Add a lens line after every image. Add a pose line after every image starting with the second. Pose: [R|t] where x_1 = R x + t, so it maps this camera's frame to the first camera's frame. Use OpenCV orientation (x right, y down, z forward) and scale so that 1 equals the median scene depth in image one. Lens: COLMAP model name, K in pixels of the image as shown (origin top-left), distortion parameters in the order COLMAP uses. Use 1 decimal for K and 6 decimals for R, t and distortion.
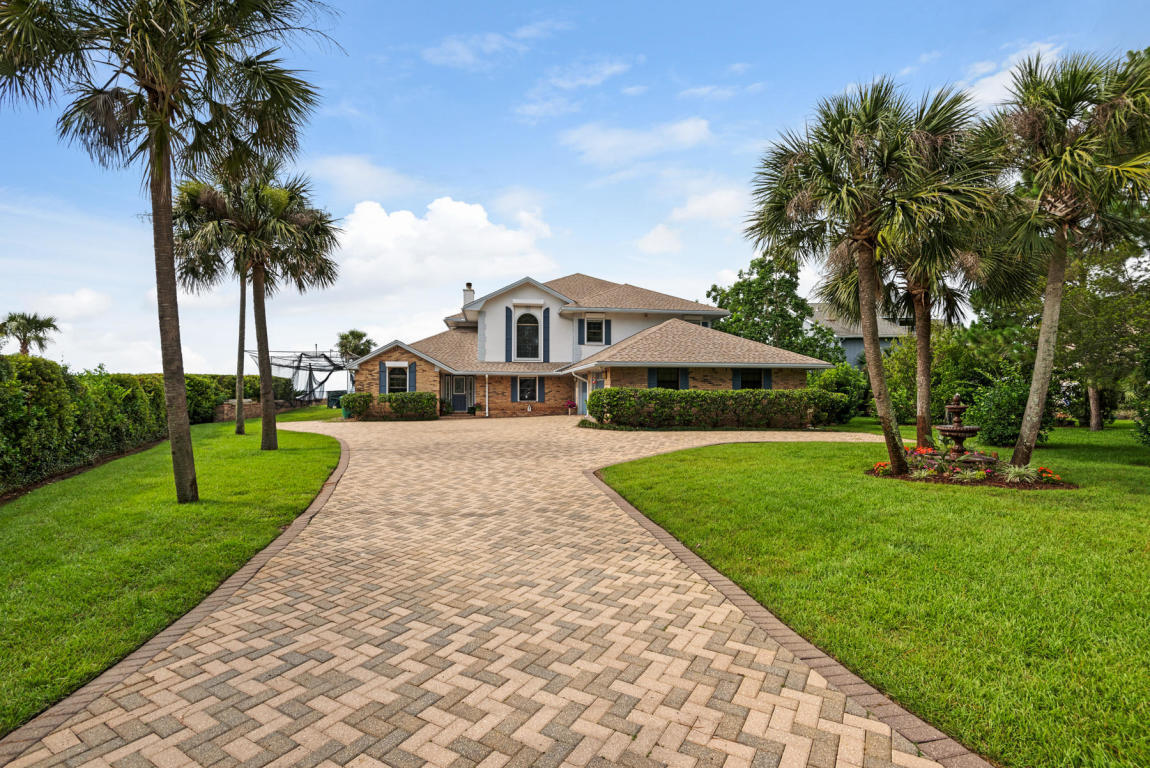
lens RADIAL K [[529.1, 0, 576.8], [0, 529.1, 380.8], [0, 0, 1]] dist [0.020174, -0.004138]
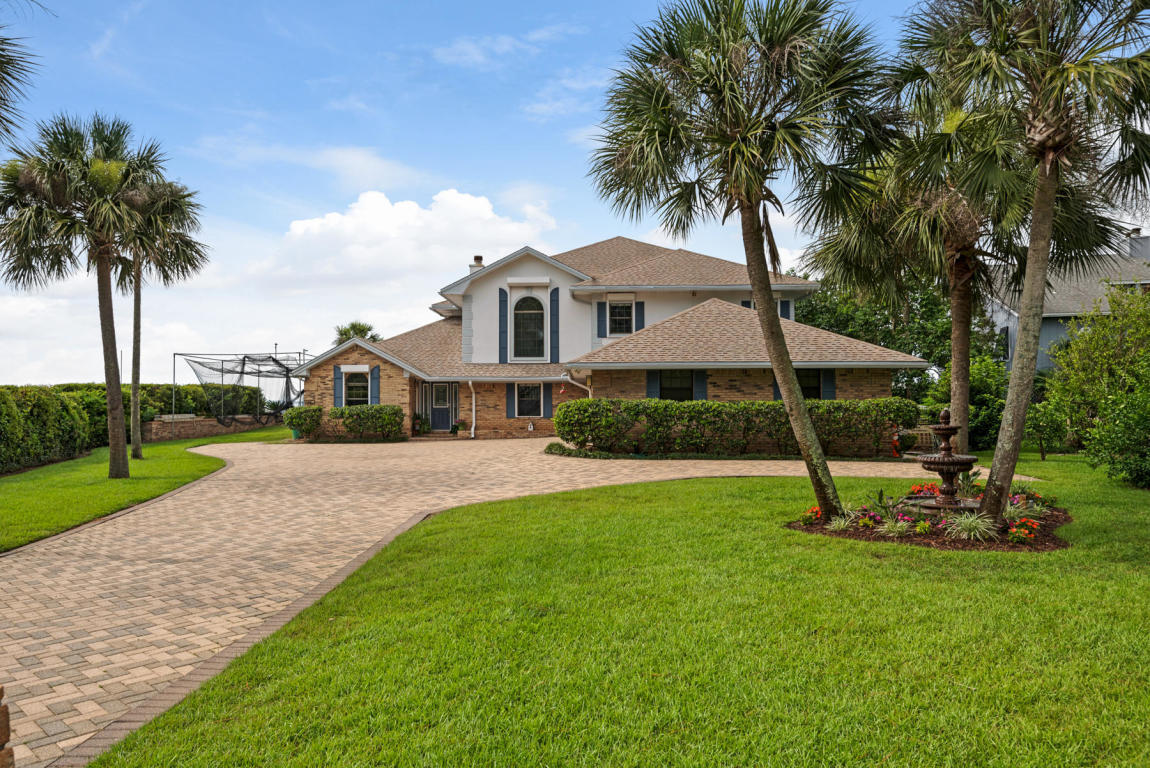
lens RADIAL K [[754.8, 0, 572.5], [0, 754.8, 380.7], [0, 0, 1]] dist [0.016935, -0.007750]
pose [[0.982297, -0.010072, -0.187058, 0.168865], [0.008759, 0.999931, -0.007847, -0.002476], [0.187124, 0.006069, 0.982318, -0.010146]]
